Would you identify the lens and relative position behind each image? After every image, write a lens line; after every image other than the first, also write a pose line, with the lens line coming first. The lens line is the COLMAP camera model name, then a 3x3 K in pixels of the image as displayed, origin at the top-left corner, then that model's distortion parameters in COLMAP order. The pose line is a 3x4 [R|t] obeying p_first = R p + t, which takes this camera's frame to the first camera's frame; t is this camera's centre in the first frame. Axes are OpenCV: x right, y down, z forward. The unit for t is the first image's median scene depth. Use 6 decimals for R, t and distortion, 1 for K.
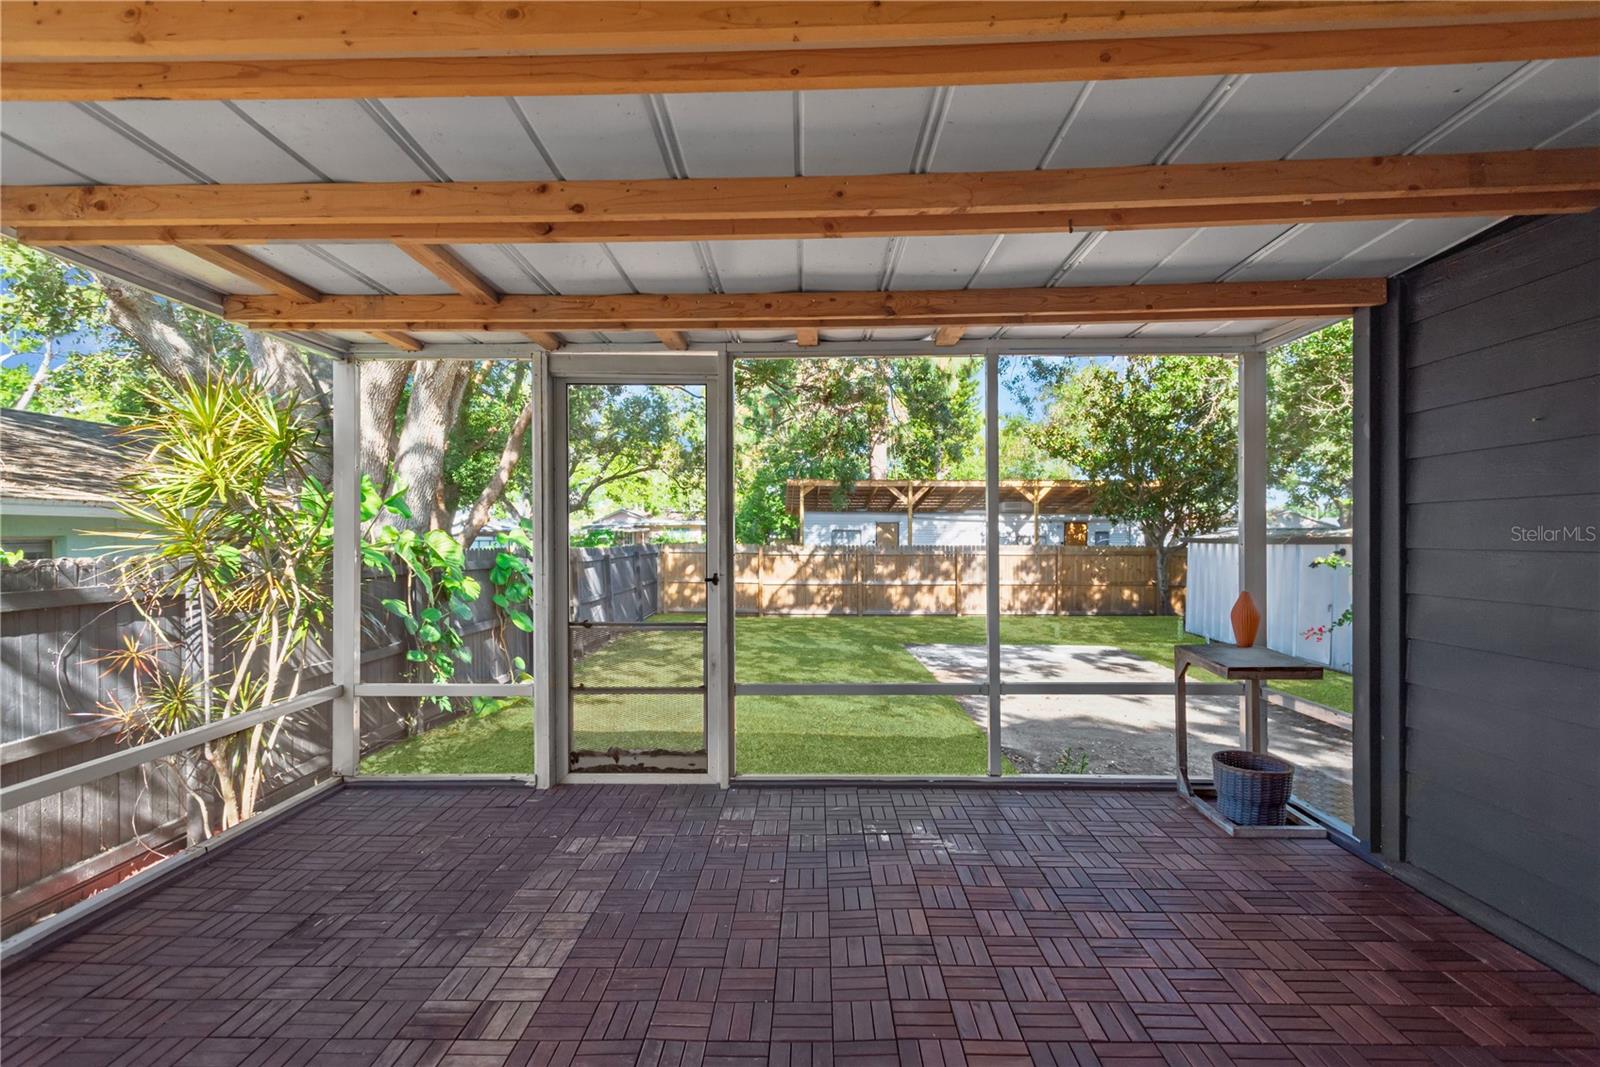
lens RADIAL K [[746.7, 0, 800.0], [0, 746.7, 533.5], [0, 0, 1]] dist [0.019166, 0.000167]
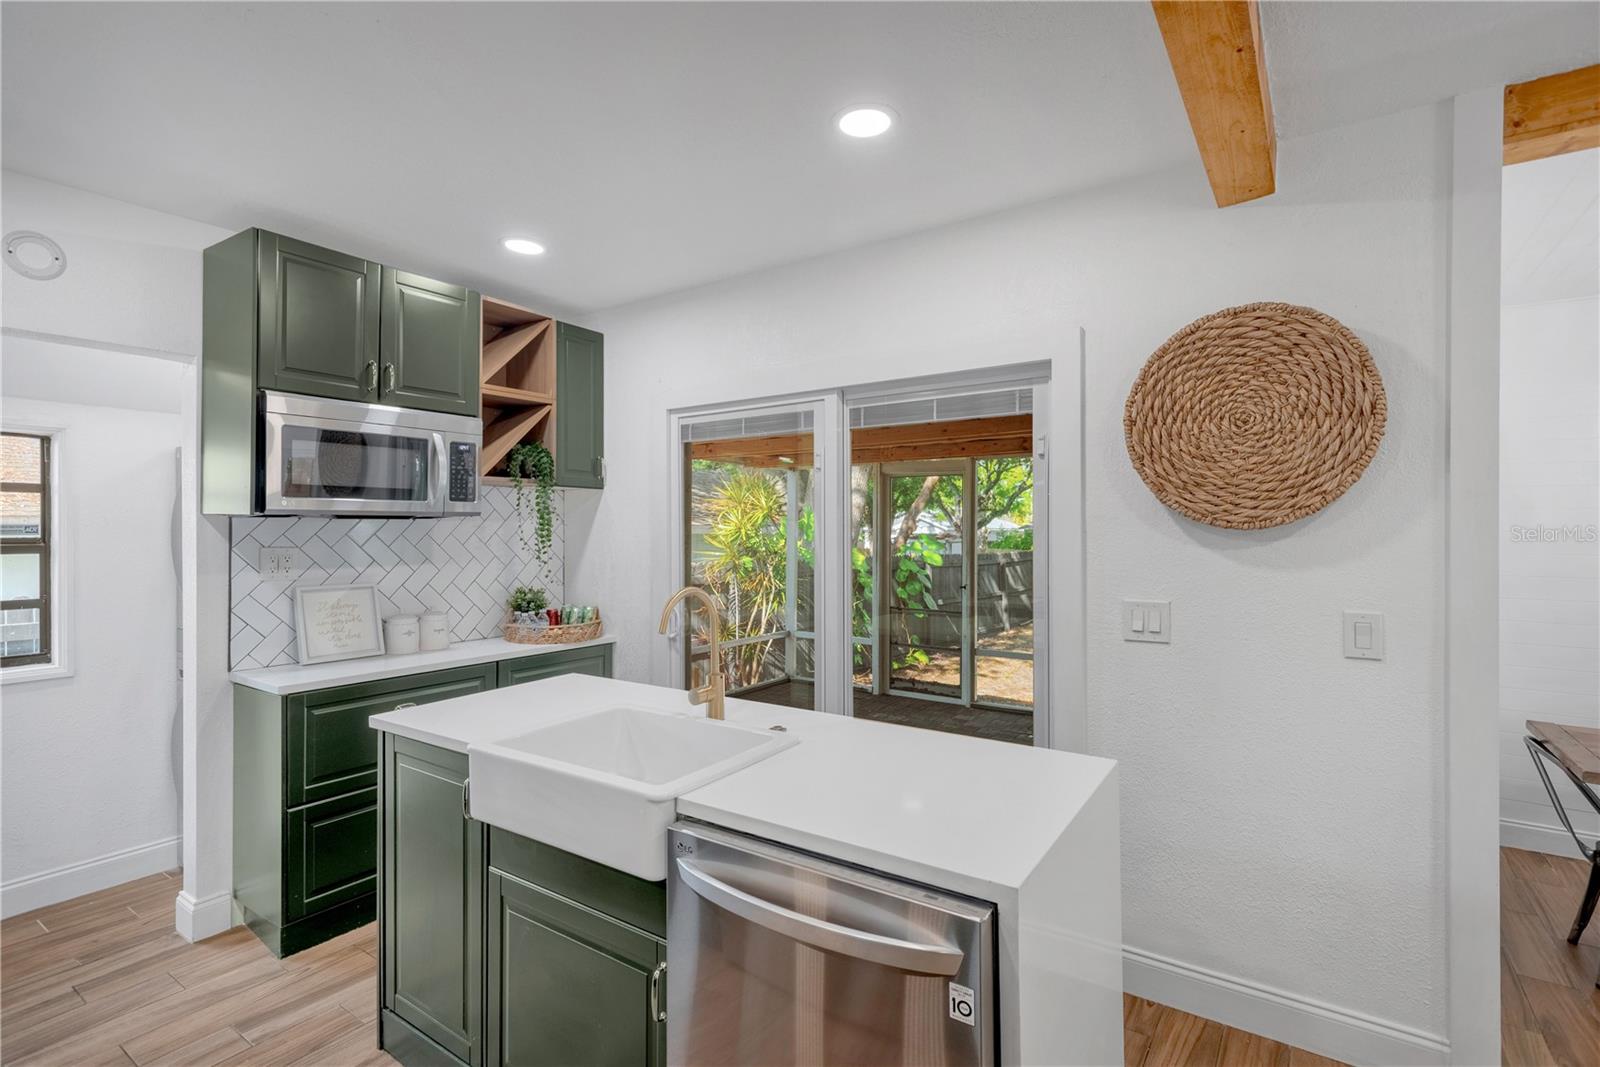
lens RADIAL K [[753.4, 0, 800.0], [0, 753.4, 533.5], [0, 0, 1]] dist [0.015776, -0.000872]
pose [[0.837889, 0.013074, -0.545684, 0.462112], [-0.011548, 0.999914, 0.006225, -0.065737], [0.545718, 0.001086, 0.837968, -0.610329]]
